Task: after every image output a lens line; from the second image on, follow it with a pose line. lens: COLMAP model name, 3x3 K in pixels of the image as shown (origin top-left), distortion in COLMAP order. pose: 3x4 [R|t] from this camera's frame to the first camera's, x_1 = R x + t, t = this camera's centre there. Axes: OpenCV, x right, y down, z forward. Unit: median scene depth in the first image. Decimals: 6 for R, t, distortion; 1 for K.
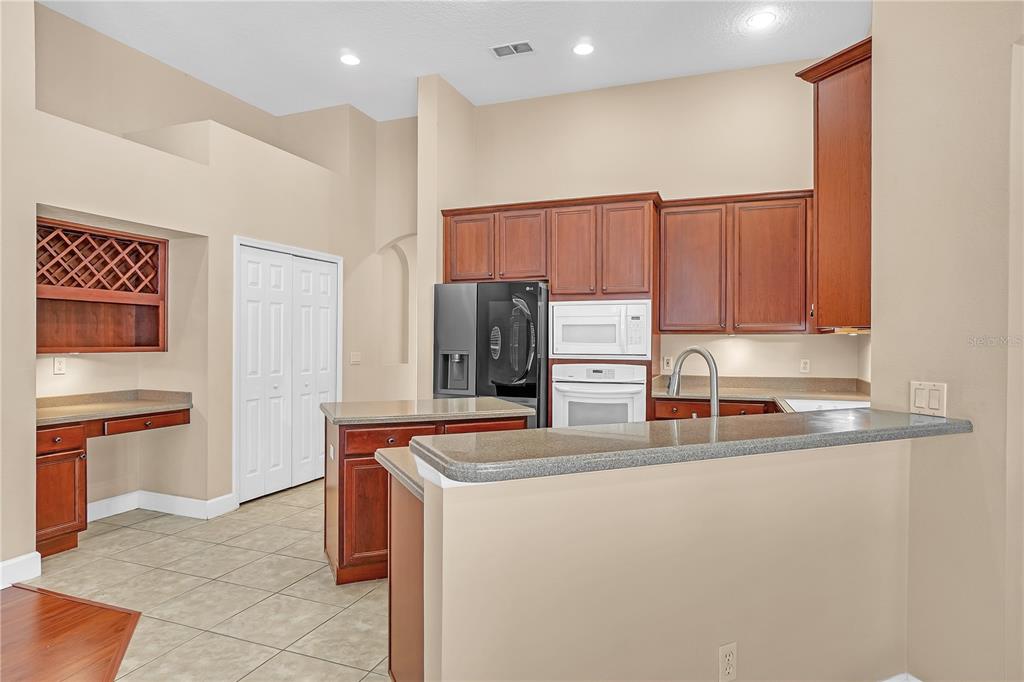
lens RADIAL K [[570.9, 0, 512.0], [0, 570.9, 341.0], [0, 0, 1]] dist [0.001336, 0.000139]
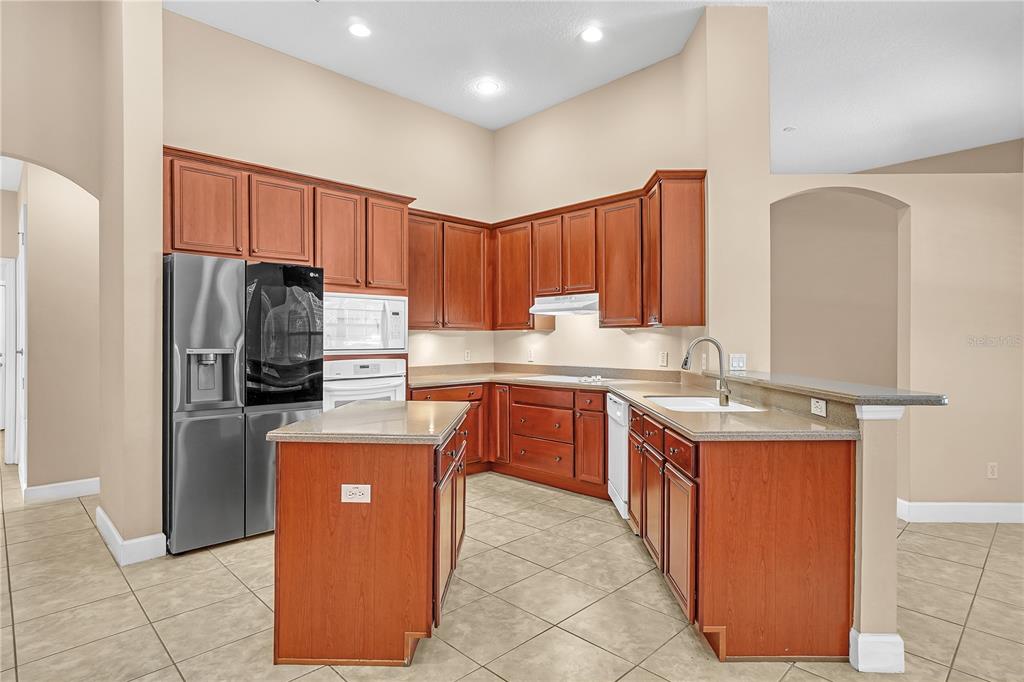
lens RADIAL K [[537.5, 0, 521.2], [0, 537.5, 328.2], [0, 0, 1]] dist [-0.003744, 0.000320]
pose [[0.413164, 0.012751, 0.910567, -0.581130], [0.002511, 0.999882, -0.015141, 0.001801], [-0.910653, 0.008542, 0.413084, 0.378673]]
